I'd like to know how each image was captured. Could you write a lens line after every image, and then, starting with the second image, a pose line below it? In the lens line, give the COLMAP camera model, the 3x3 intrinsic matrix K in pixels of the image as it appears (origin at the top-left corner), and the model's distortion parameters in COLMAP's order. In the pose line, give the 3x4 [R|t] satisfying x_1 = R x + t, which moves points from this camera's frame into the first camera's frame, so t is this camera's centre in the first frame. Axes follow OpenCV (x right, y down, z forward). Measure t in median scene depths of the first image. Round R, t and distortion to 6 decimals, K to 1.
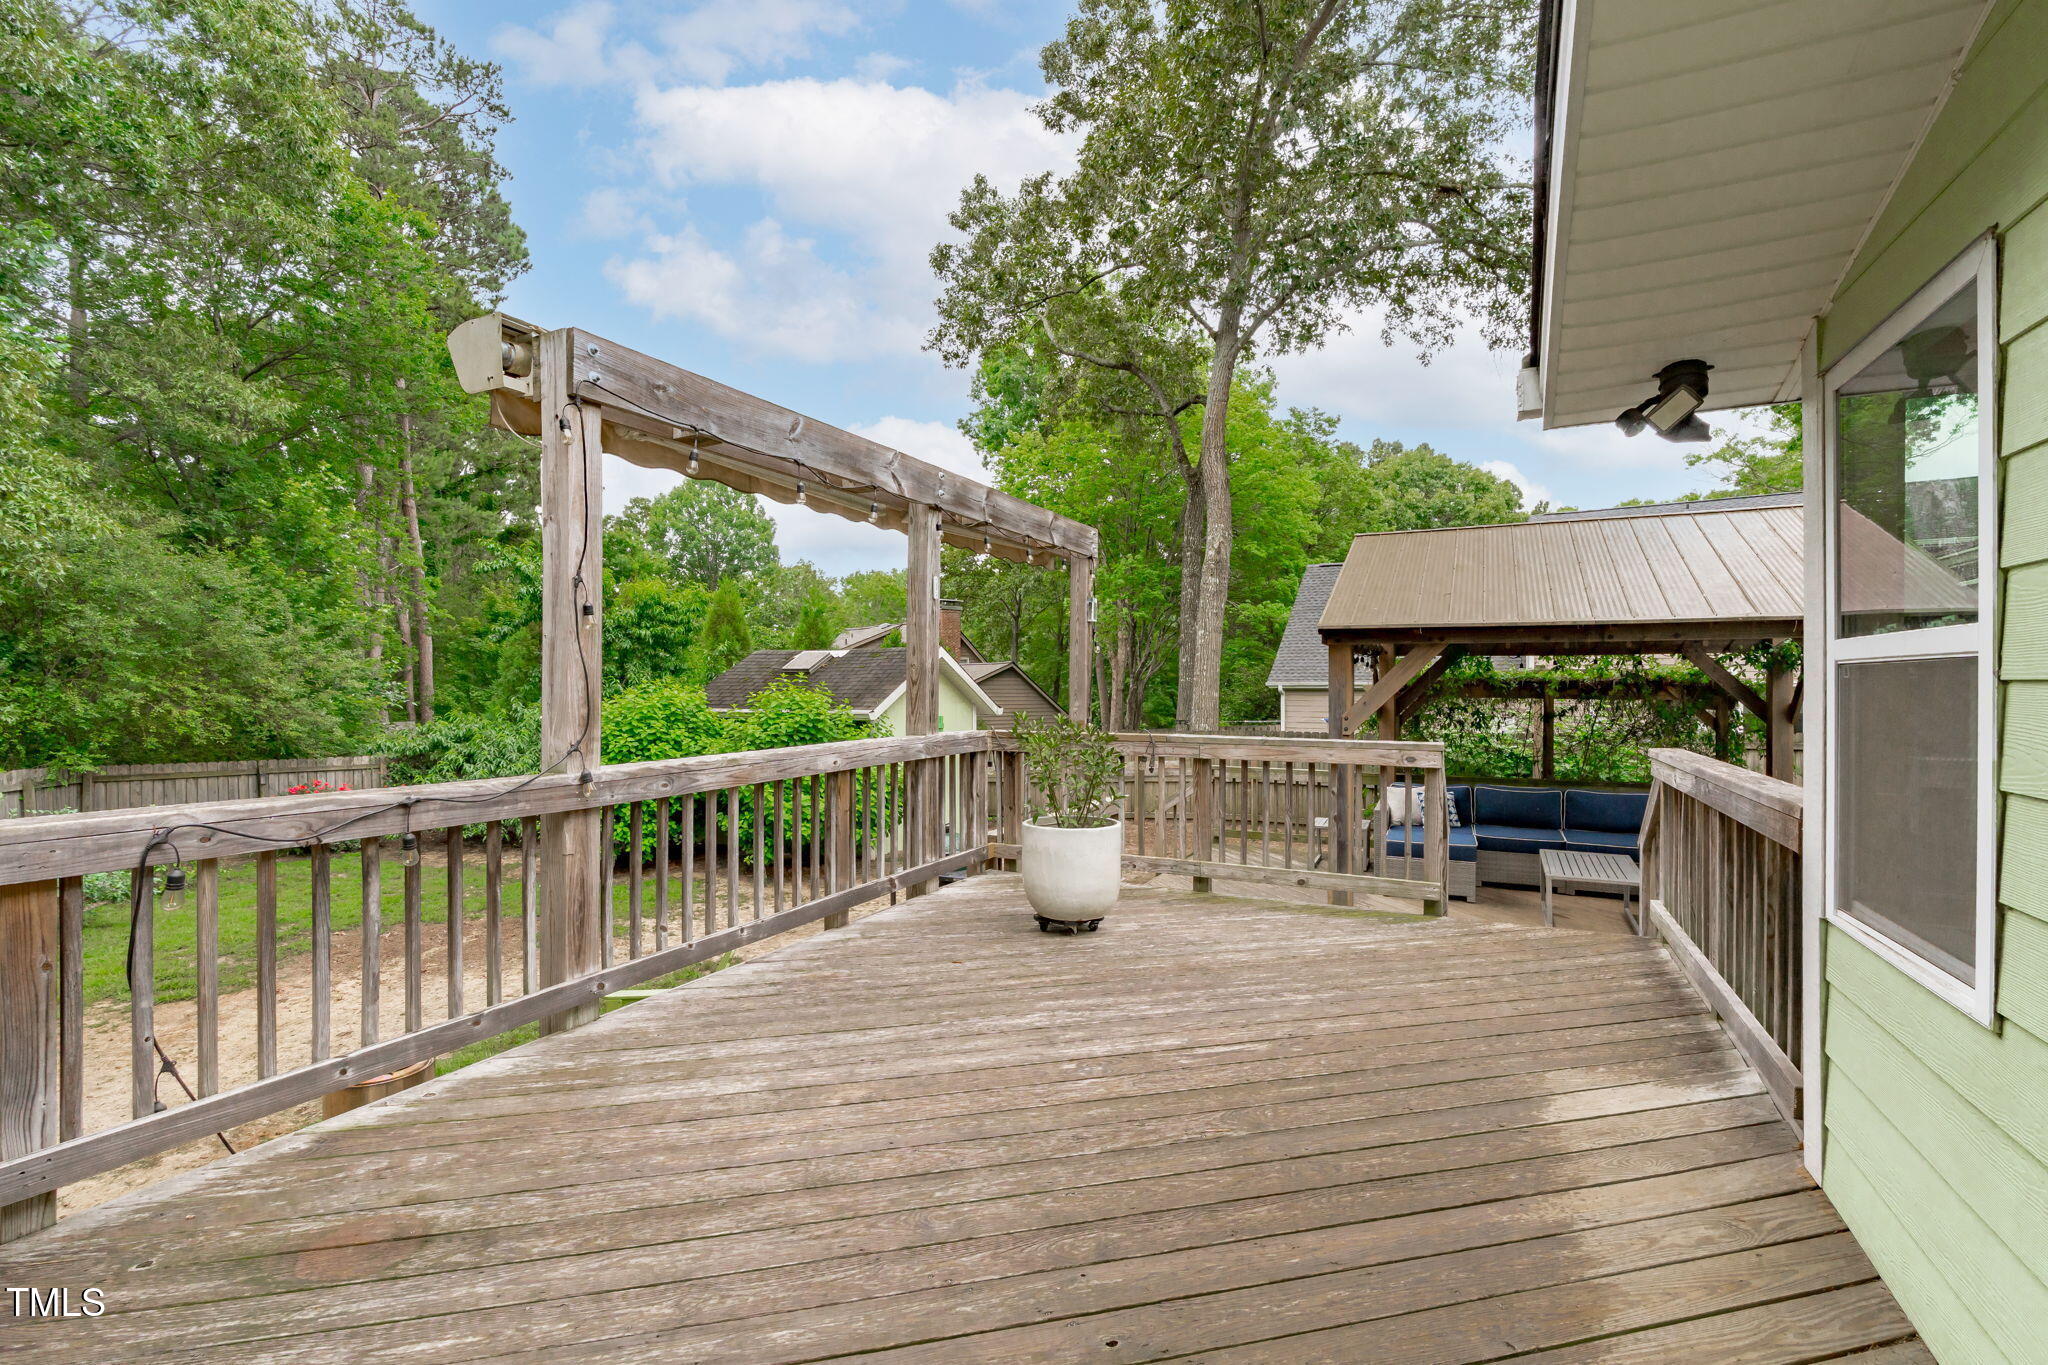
lens RADIAL K [[931.6, 0, 1024.0], [0, 931.6, 682.5], [0, 0, 1]] dist [-0.000807, 0.000791]
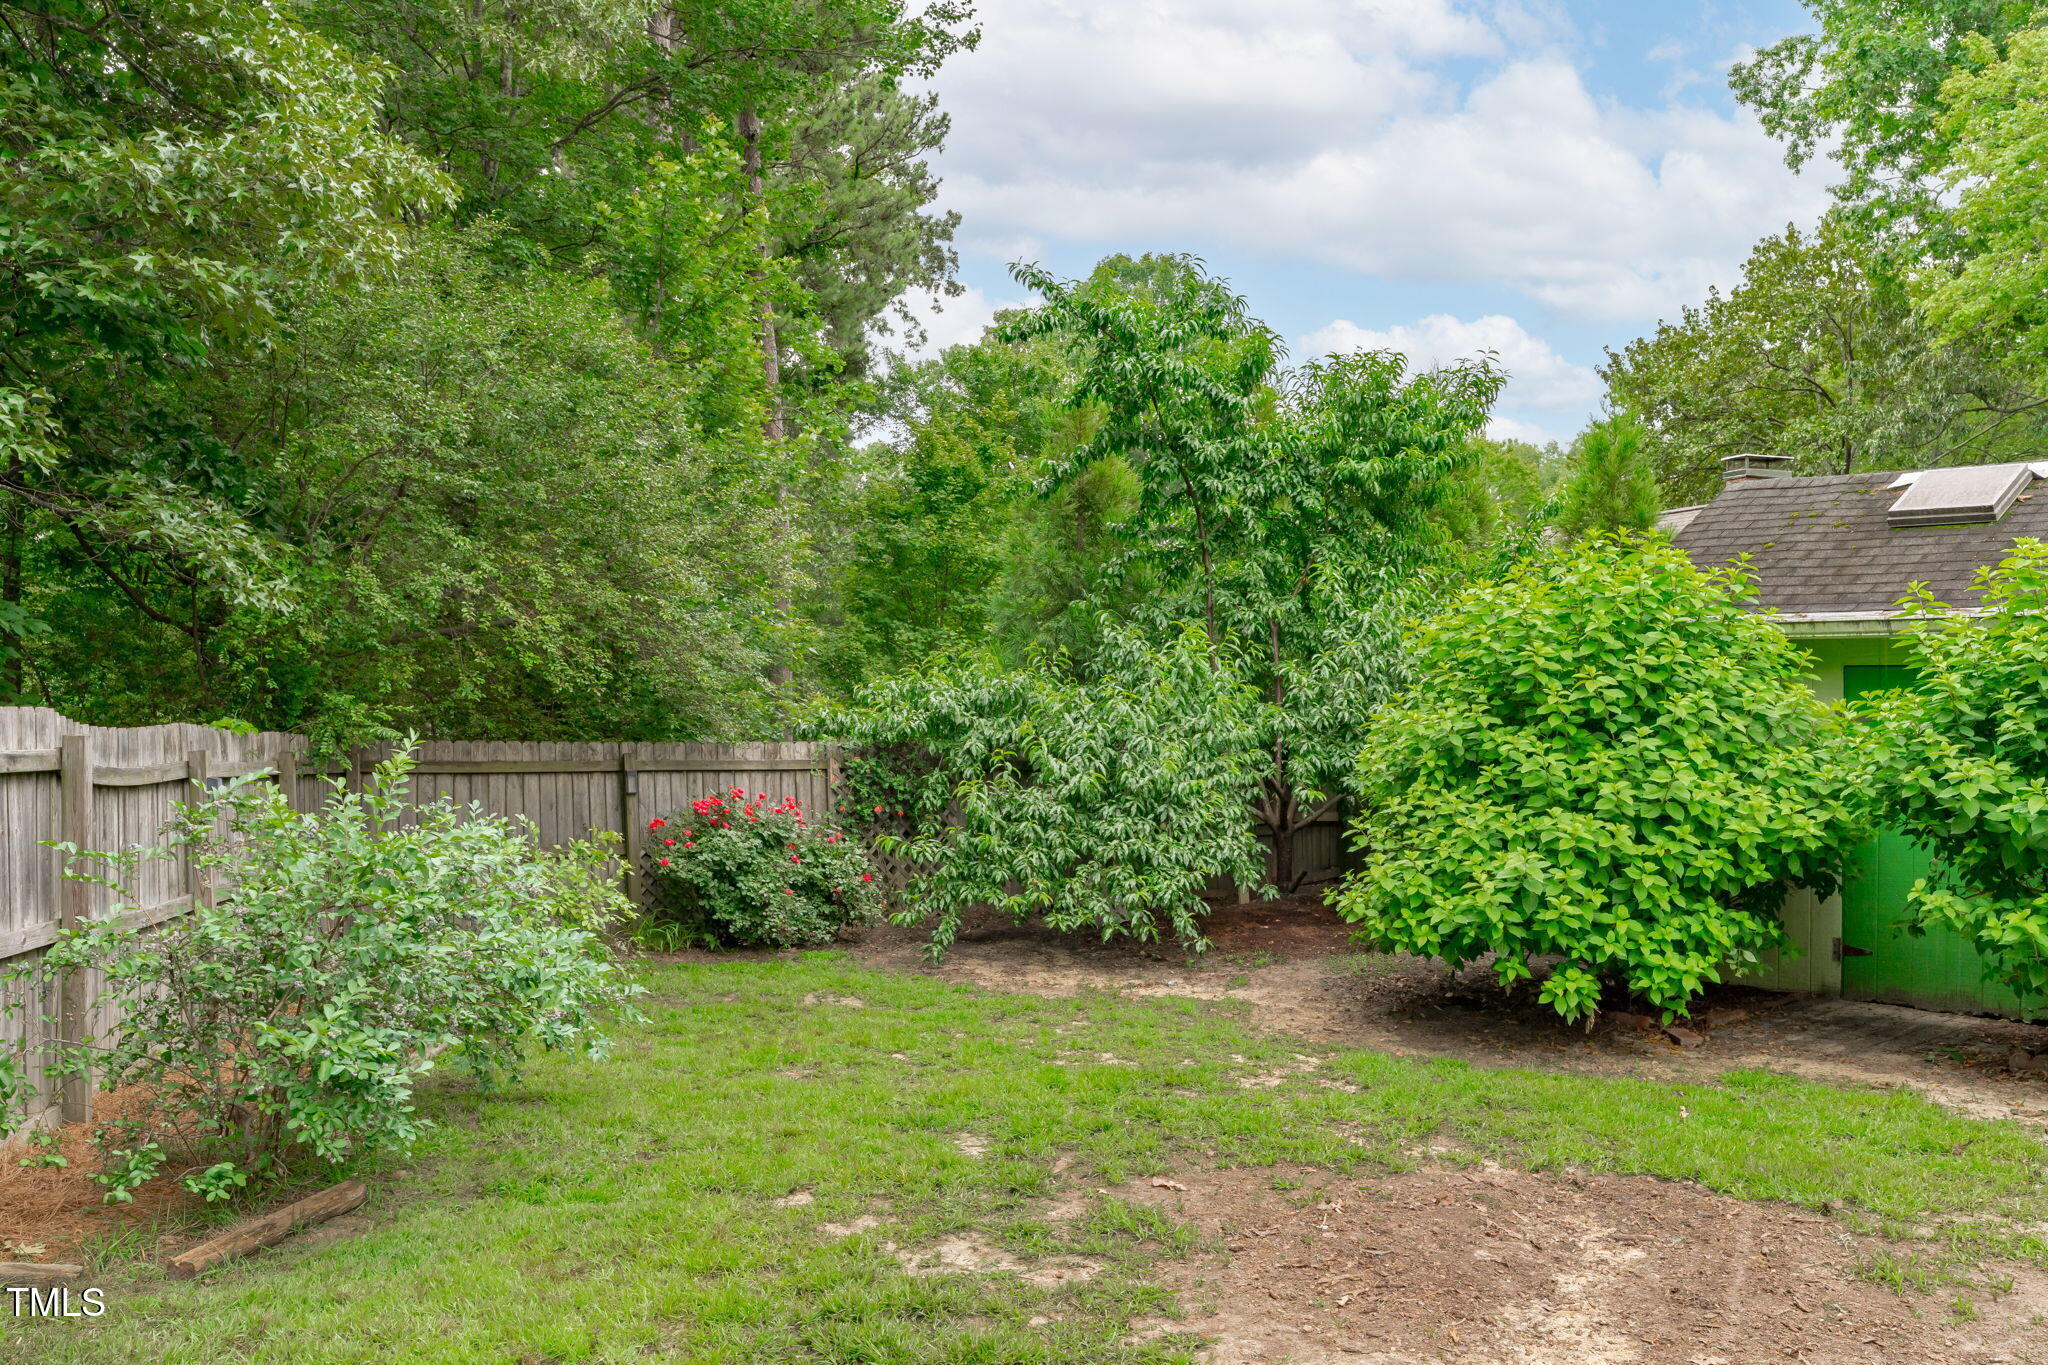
lens RADIAL K [[1793.7, 0, 1024.0], [0, 1793.7, 682.5], [0, 0, 1]] dist [0.006974, 0.002362]
pose [[0.943894, 0.006028, -0.330193, -0.242873], [-0.005939, 0.999982, 0.001279, 0.037115], [0.330194, 0.000754, 0.943913, 0.158621]]
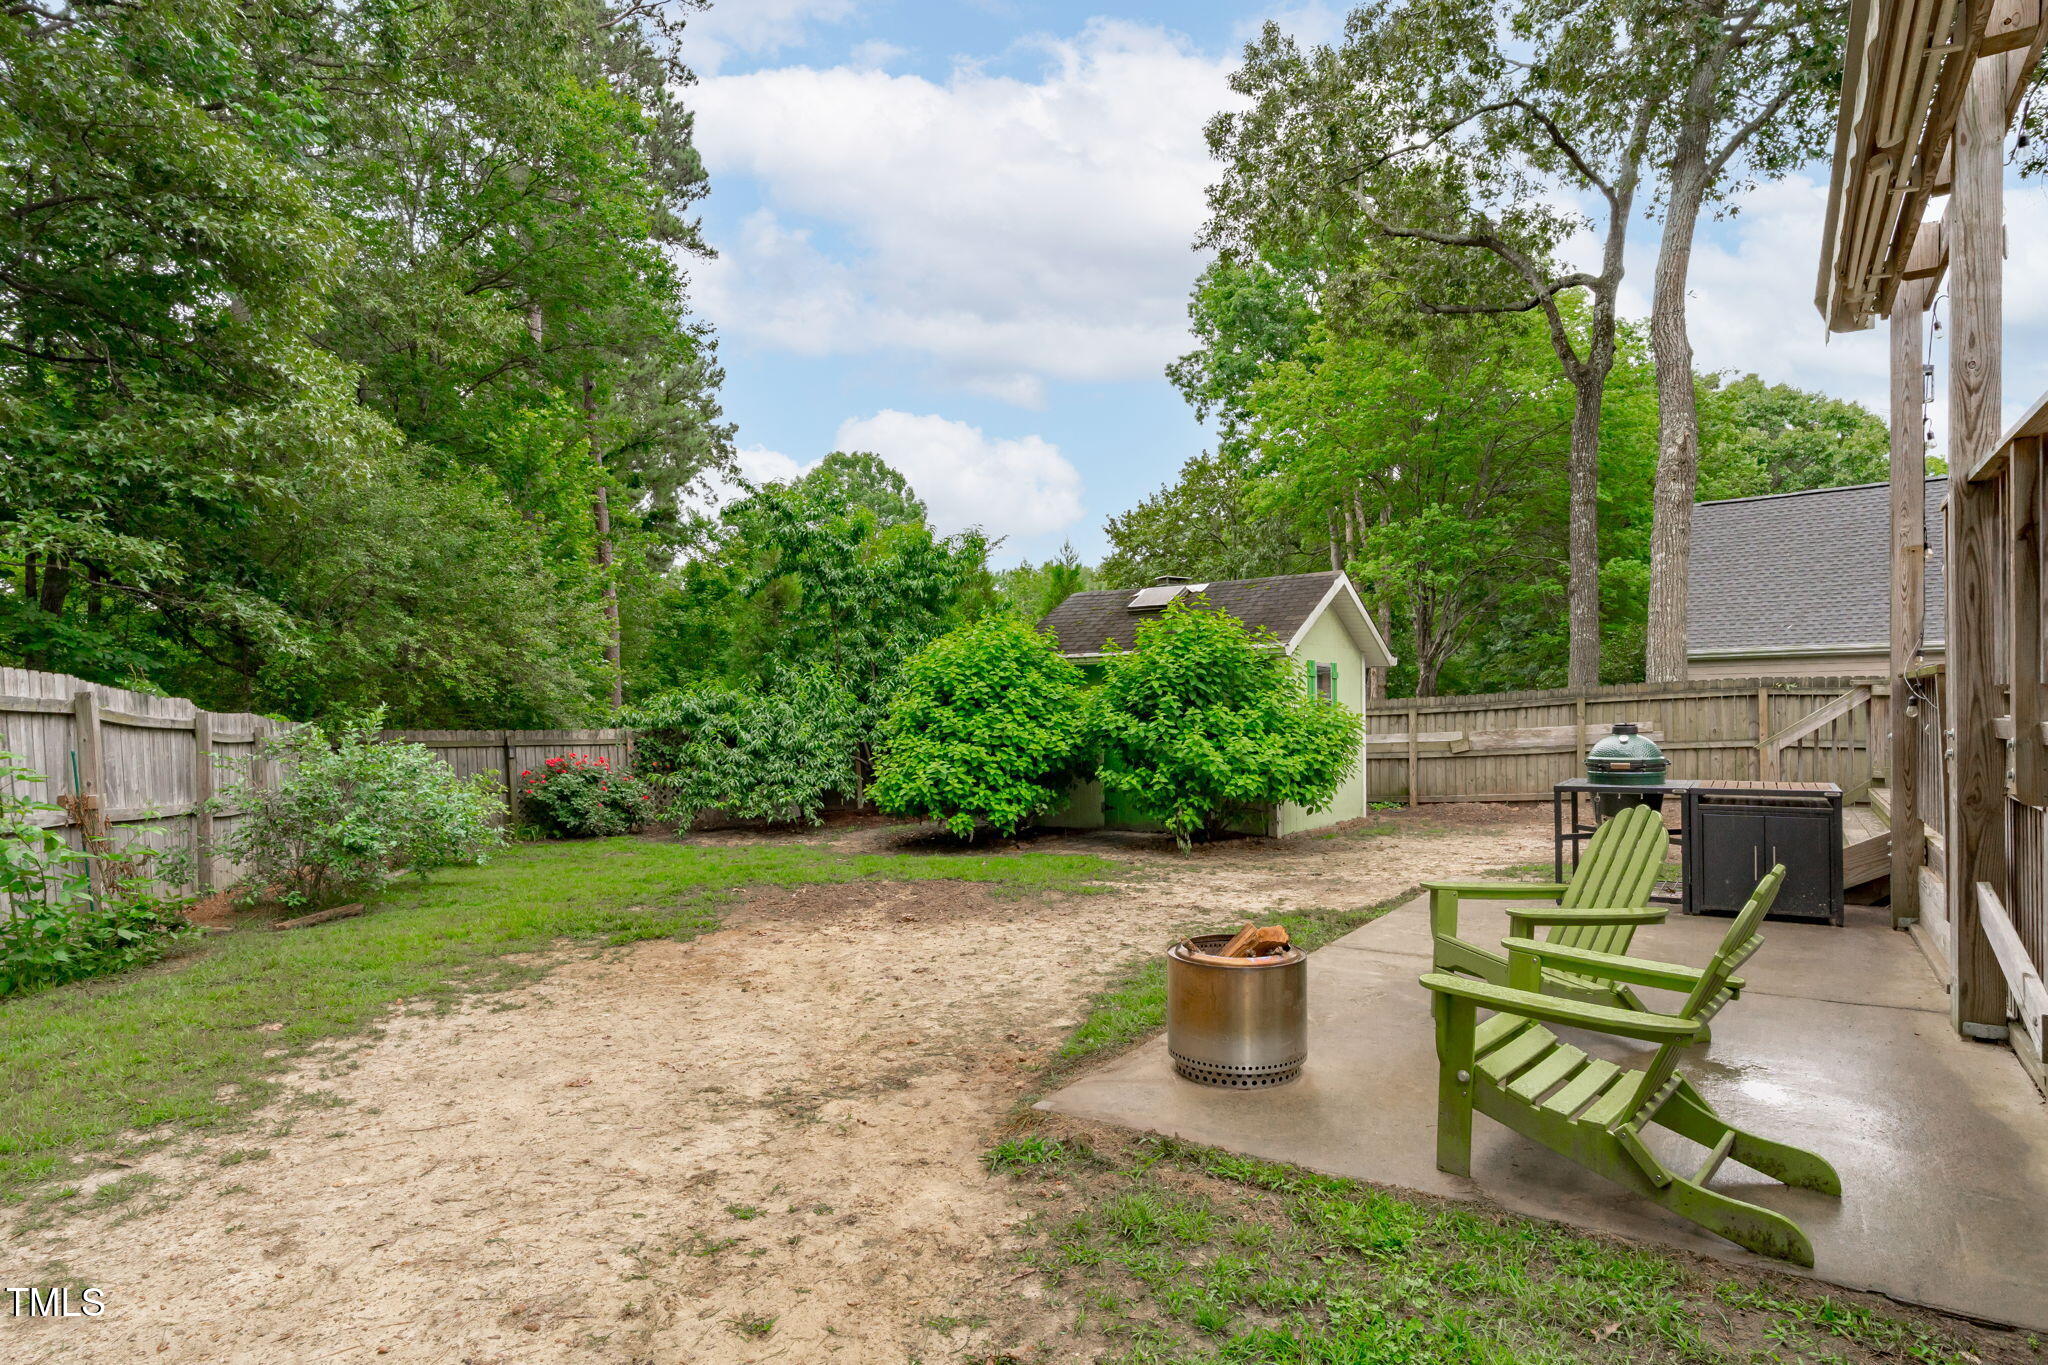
lens RADIAL K [[1101.2, 0, 1041.6], [0, 1101.2, 704.6], [0, 0, 1]] dist [-0.000752, 0.000756]
pose [[0.992777, -0.010118, -0.119547, -0.155046], [0.009797, 0.999947, -0.003275, 0.049258], [0.119573, 0.002080, 0.992823, 0.042110]]
